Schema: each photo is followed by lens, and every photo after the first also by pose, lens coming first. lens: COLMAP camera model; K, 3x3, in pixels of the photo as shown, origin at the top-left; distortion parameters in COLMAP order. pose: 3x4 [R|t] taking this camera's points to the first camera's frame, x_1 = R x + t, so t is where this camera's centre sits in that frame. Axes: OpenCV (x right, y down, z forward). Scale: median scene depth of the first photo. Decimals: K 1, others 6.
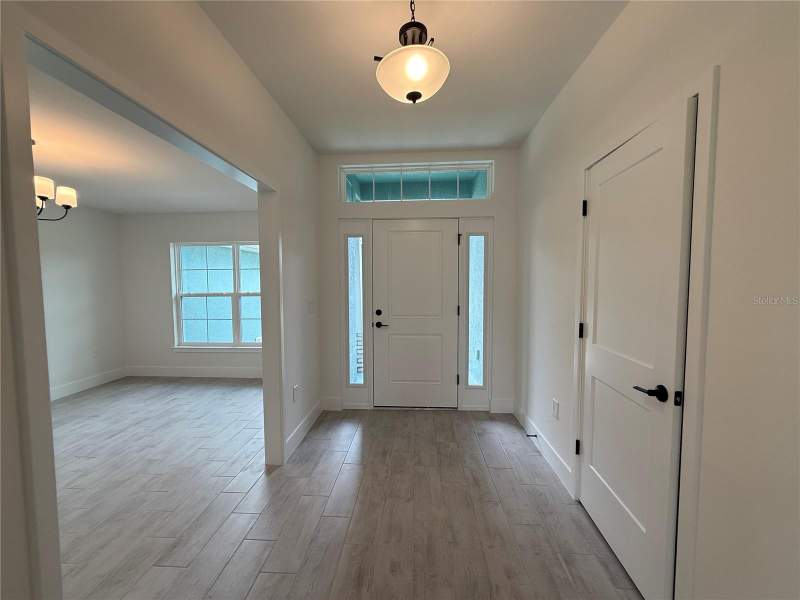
lens RADIAL K [[317.6, 0, 400.9], [0, 317.6, 299.5], [0, 0, 1]] dist [0.000538, 0.000039]
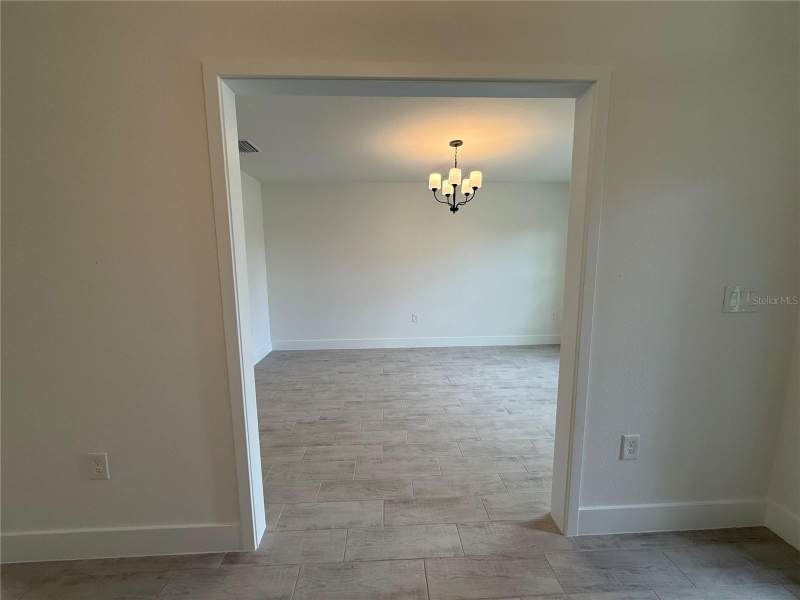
lens RADIAL K [[317.6, 0, 400.8], [0, 317.6, 297.6], [0, 0, 1]] dist [0.000538, 0.000039]
pose [[0.102809, 0.137345, -0.985173, 0.162604], [-0.050717, 0.989857, 0.132705, -0.032995], [0.993407, 0.036322, 0.108732, 0.546558]]
